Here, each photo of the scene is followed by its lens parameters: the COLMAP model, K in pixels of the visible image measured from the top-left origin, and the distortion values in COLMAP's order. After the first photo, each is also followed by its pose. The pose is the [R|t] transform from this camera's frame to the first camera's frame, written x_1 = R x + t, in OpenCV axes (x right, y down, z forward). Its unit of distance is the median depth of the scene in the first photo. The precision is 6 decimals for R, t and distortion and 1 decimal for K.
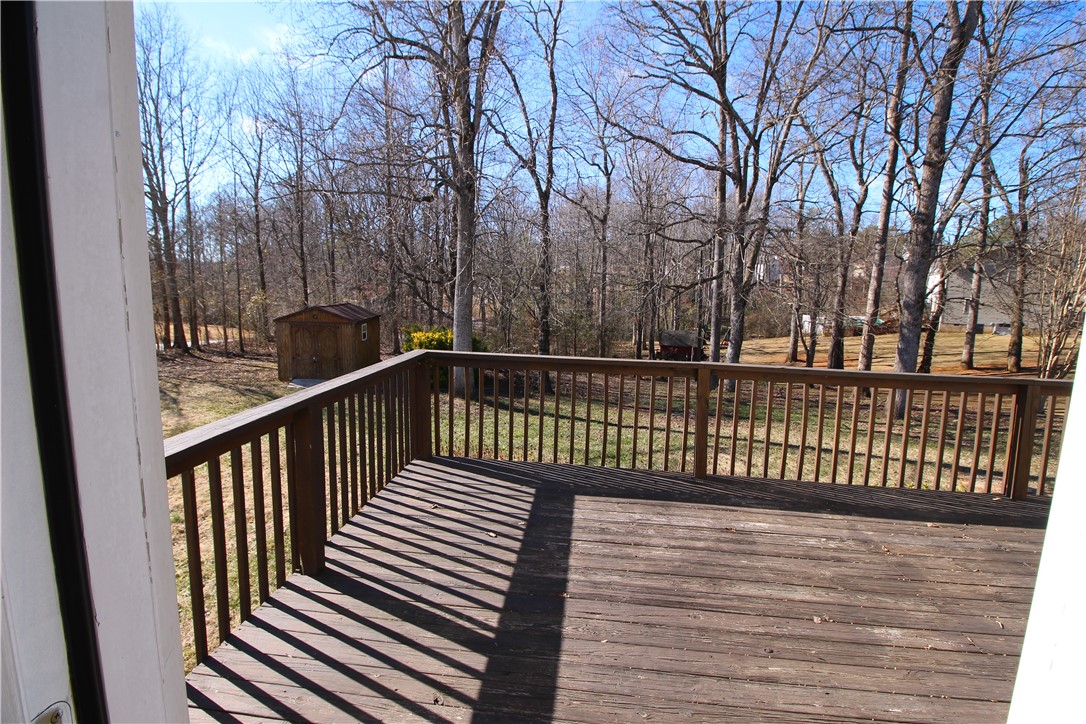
lens RADIAL K [[558.2, 0, 542.4], [0, 558.2, 365.2], [0, 0, 1]] dist [0.005371, -0.000468]
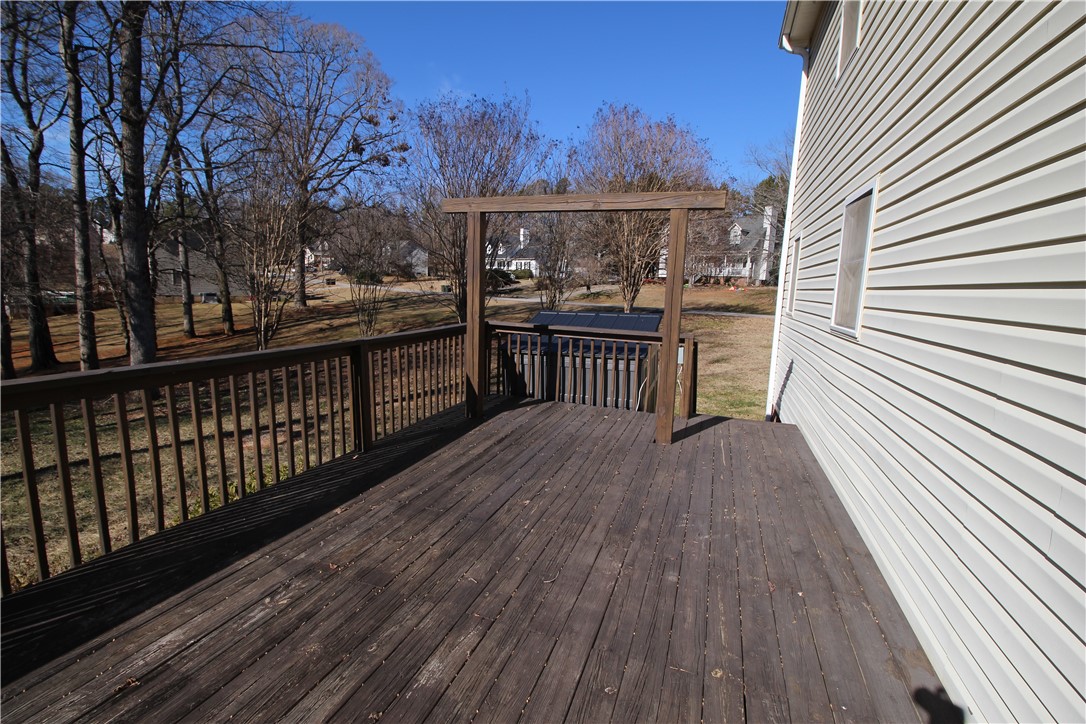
lens RADIAL K [[505.1, 0, 542.6], [0, 505.1, 357.9], [0, 0, 1]] dist [-0.026454, -0.001586]
pose [[0.225765, -0.159852, 0.960977, 0.009542], [0.112697, 0.984108, 0.137224, -0.010680], [-0.967641, 0.077319, 0.240192, 0.156696]]
